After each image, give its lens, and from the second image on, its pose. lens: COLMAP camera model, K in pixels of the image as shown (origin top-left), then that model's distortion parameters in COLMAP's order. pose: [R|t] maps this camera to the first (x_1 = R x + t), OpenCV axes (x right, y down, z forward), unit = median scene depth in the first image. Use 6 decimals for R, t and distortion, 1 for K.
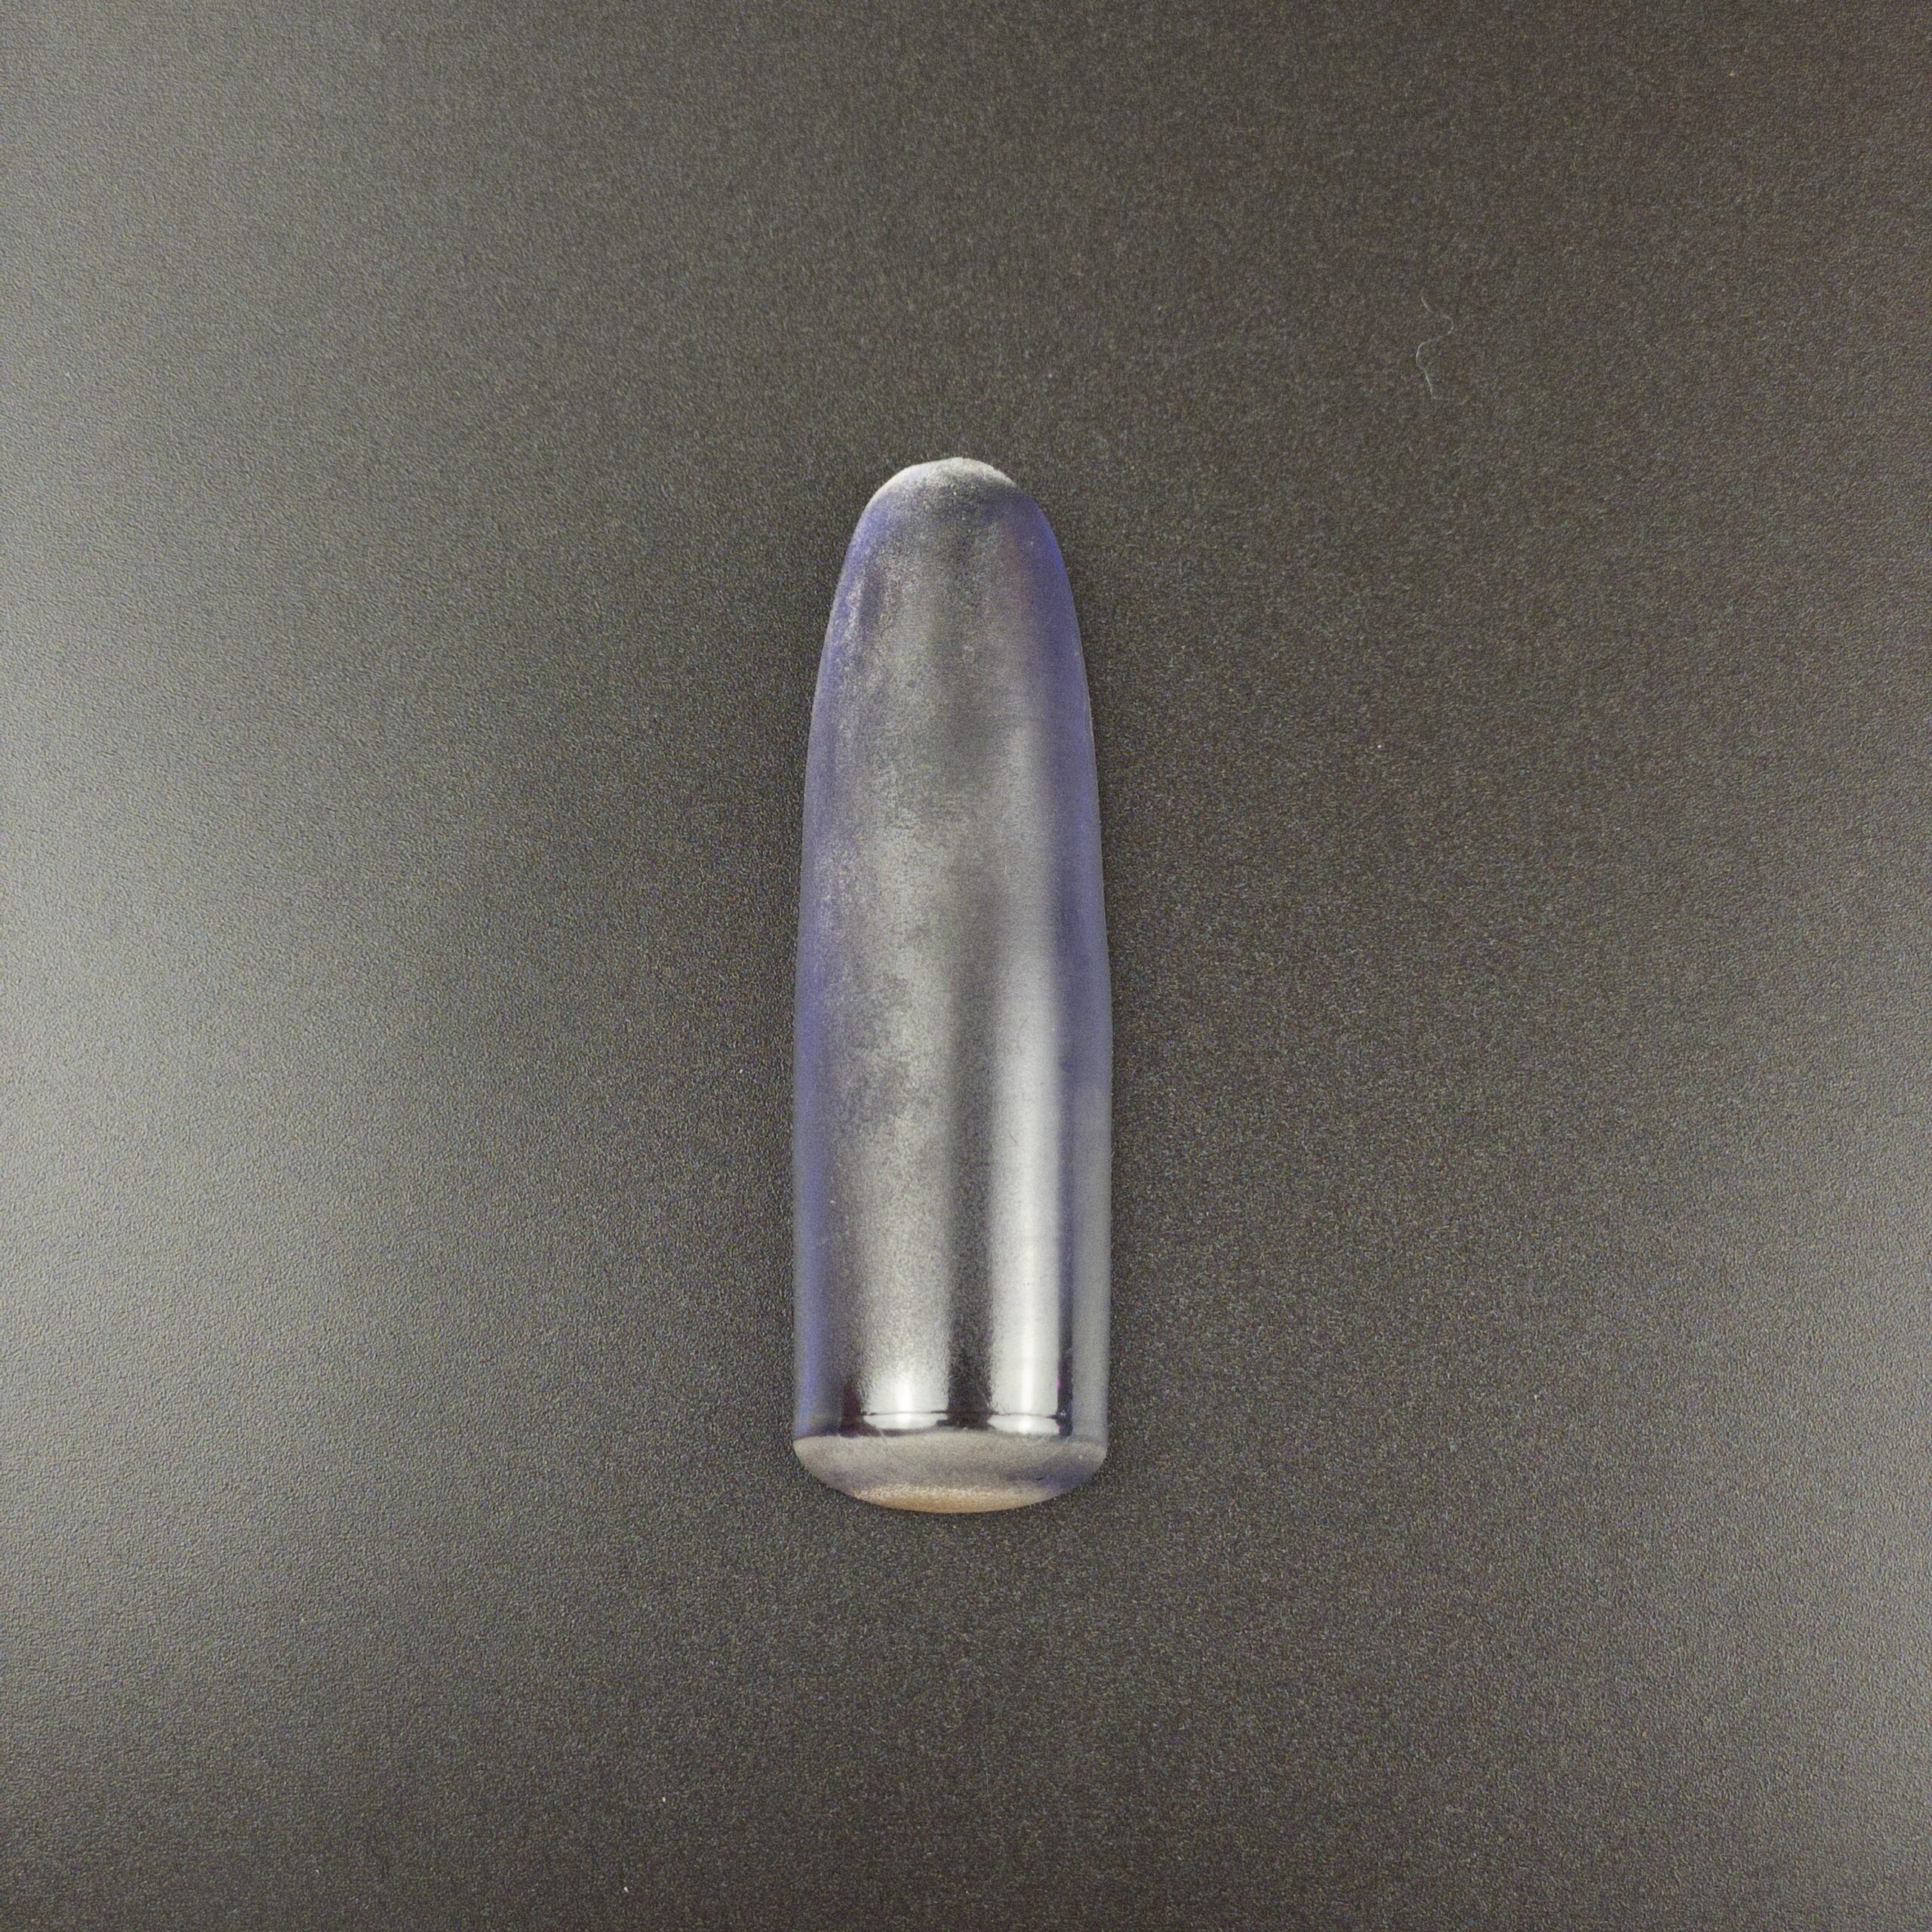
lens RADIAL K [[3818.8, 0, 971.5], [0, 3818.8, 968.1], [0, 0, 1]] dist [0.051280, 0.000000]
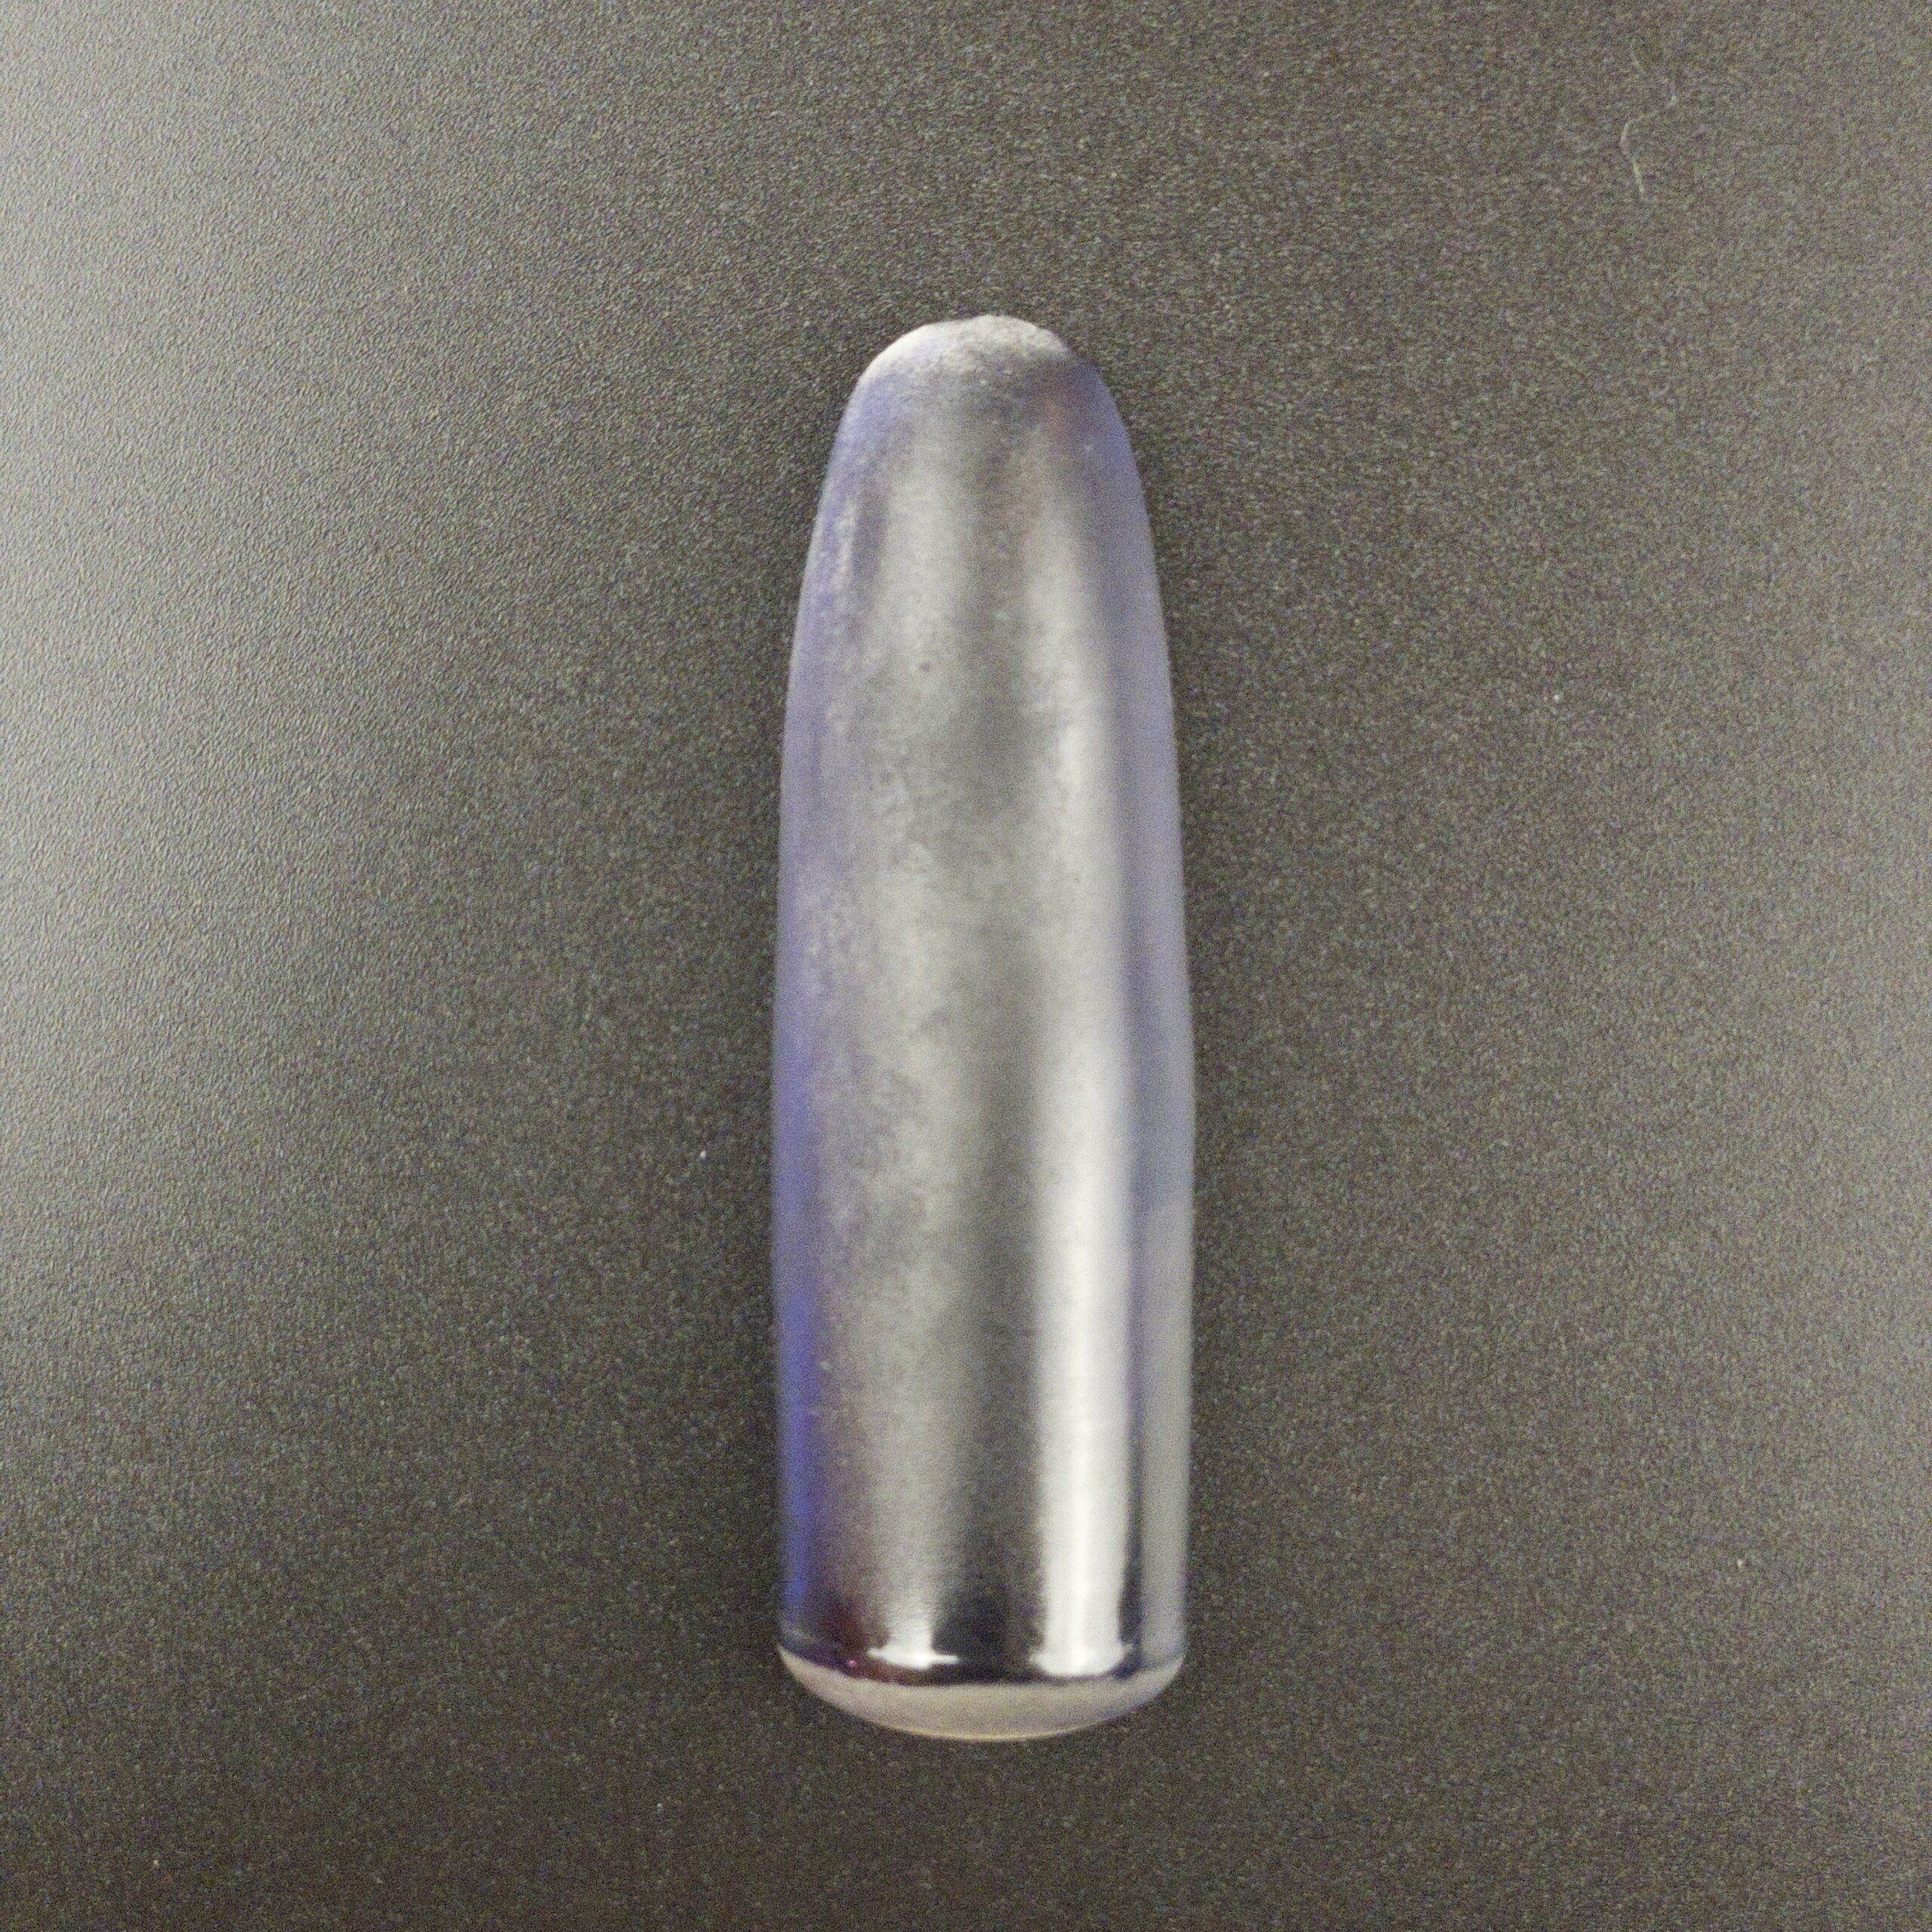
lens RADIAL K [[3818.8, 0, 960.6], [0, 3818.8, 958.1], [0, 0, 1]] dist [0.051280, 0.000000]
pose [[0.999953, -0.003124, -0.009126, -0.002313], [0.005122, 0.973666, 0.227921, -0.179814], [0.008174, -0.227957, 0.973637, 0.267506]]
